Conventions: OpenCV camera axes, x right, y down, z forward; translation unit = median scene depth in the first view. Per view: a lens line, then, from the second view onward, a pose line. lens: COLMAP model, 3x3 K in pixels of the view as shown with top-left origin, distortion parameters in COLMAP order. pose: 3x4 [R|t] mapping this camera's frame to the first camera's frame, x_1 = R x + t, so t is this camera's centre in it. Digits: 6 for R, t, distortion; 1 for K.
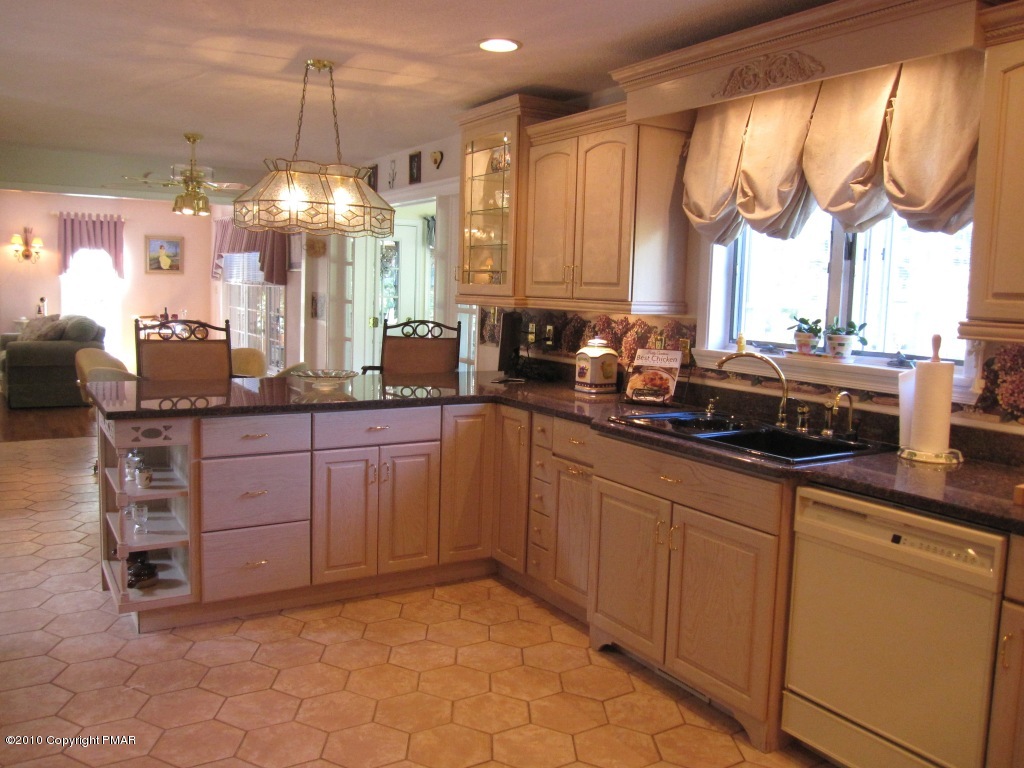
lens RADIAL K [[880.8, 0, 512.0], [0, 880.8, 384.0], [0, 0, 1]] dist [-0.006026, 0.078634]
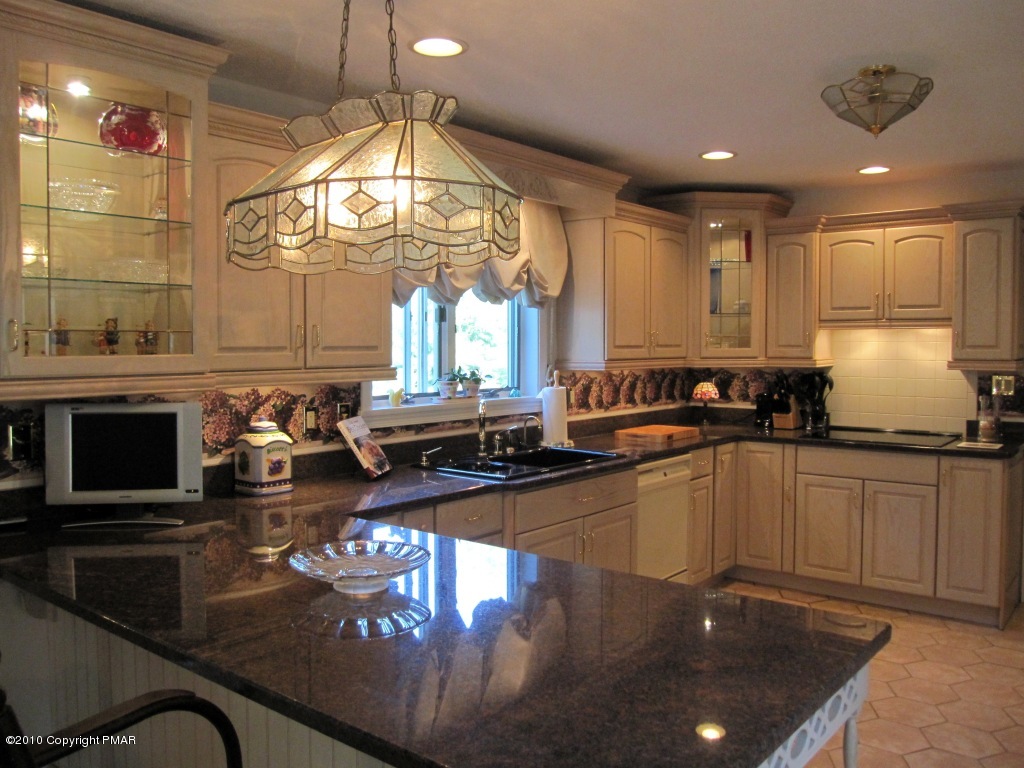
lens RADIAL K [[842.6, 0, 508.1], [0, 842.6, 381.2], [0, 0, 1]] dist [-0.087414, 0.063020]
pose [[-0.334547, -0.062272, 0.940319, -0.702494], [0.103987, 0.989282, 0.102511, -0.149796], [-0.936624, 0.132075, -0.324486, 1.150684]]
